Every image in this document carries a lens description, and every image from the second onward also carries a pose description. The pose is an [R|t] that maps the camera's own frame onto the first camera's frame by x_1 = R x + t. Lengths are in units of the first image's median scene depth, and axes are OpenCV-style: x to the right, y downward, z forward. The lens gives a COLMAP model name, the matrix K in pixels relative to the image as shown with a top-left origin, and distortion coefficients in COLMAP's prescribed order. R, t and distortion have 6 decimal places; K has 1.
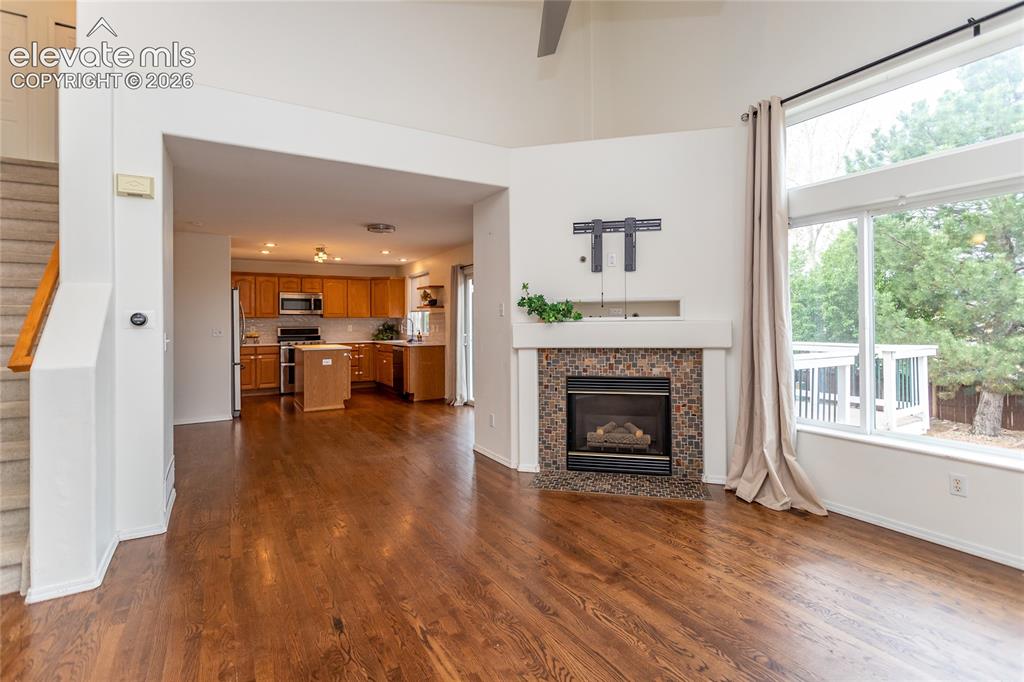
lens RADIAL K [[490.4, 0, 508.2], [0, 490.4, 319.5], [0, 0, 1]] dist [0.002060, 0.000356]
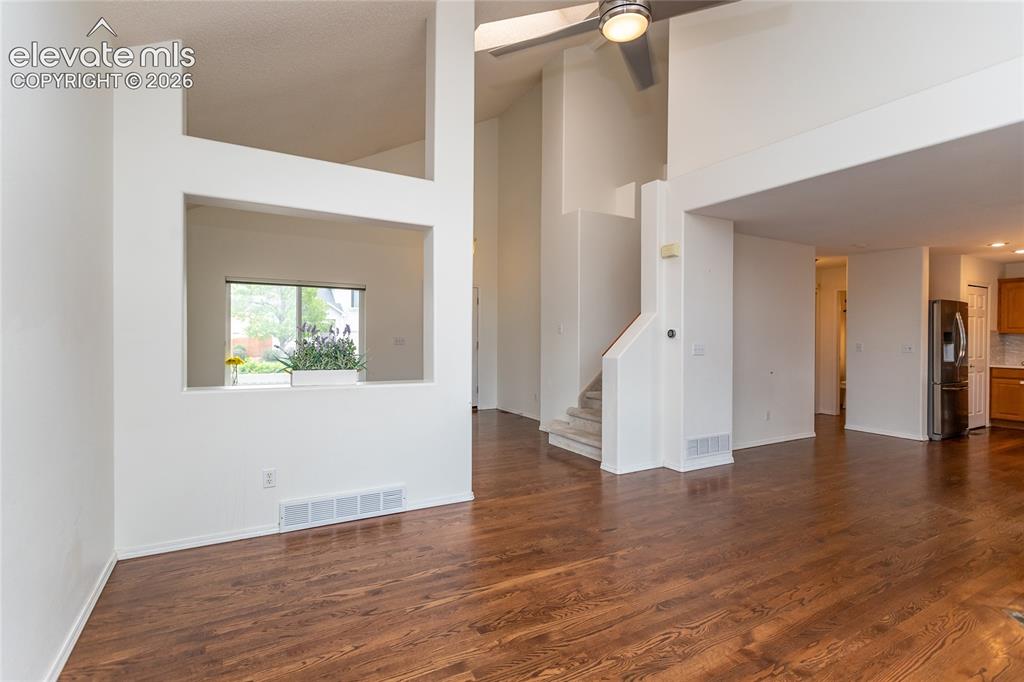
lens RADIAL K [[482.2, 0, 510.6], [0, 482.2, 337.2], [0, 0, 1]] dist [-0.002749, 0.000789]
pose [[-0.020237, 0.008781, -0.999757, 0.581522], [-0.005743, 0.999944, 0.008899, 0.001238], [0.999779, 0.005921, -0.020185, 0.354711]]
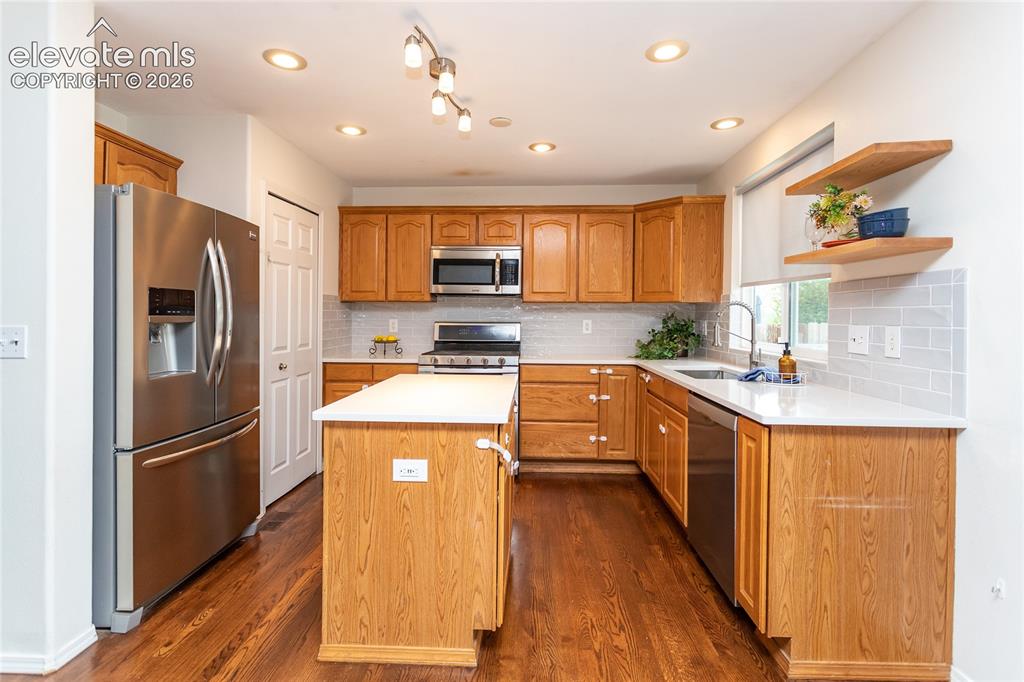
lens RADIAL K [[478.2, 0, 500.0], [0, 478.2, 319.0], [0, 0, 1]] dist [0.000923, 0.000110]
pose [[0.825481, 0.014408, -0.564247, -0.343667], [-0.007996, 0.999872, 0.013834, 0.013383], [0.564374, -0.006908, 0.825490, 1.435474]]
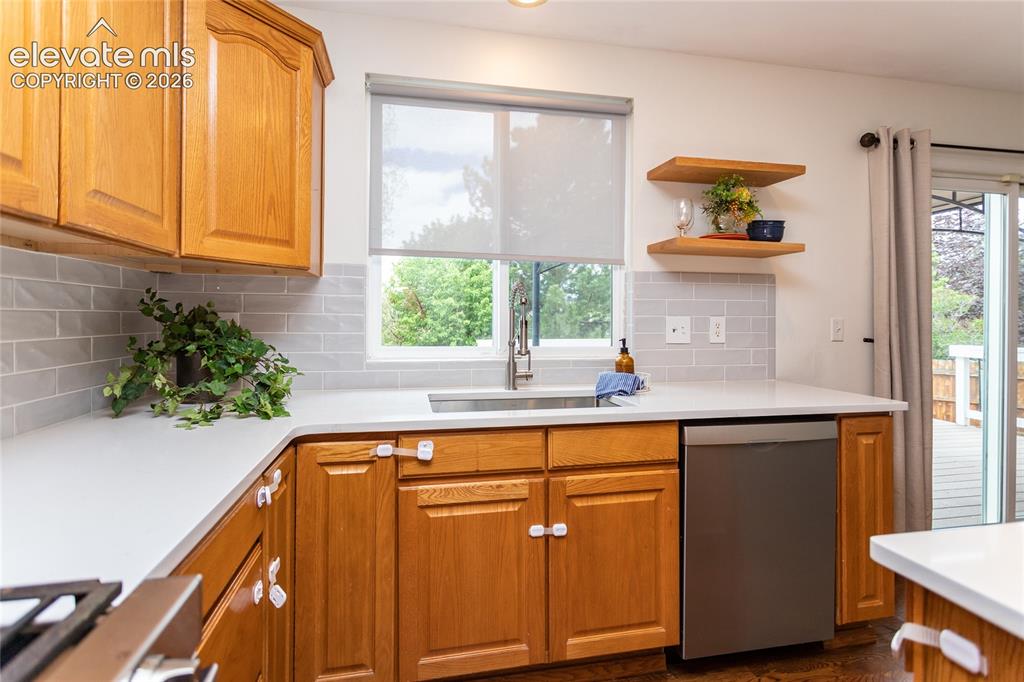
lens RADIAL K [[490.4, 0, 508.2], [0, 490.4, 319.5], [0, 0, 1]] dist [0.002060, 0.000356]
pose [[0.332222, 0.004915, 0.943188, -0.896053], [-0.010372, 0.999945, -0.001557, 0.030785], [-0.943144, -0.009266, 0.332255, 2.074293]]
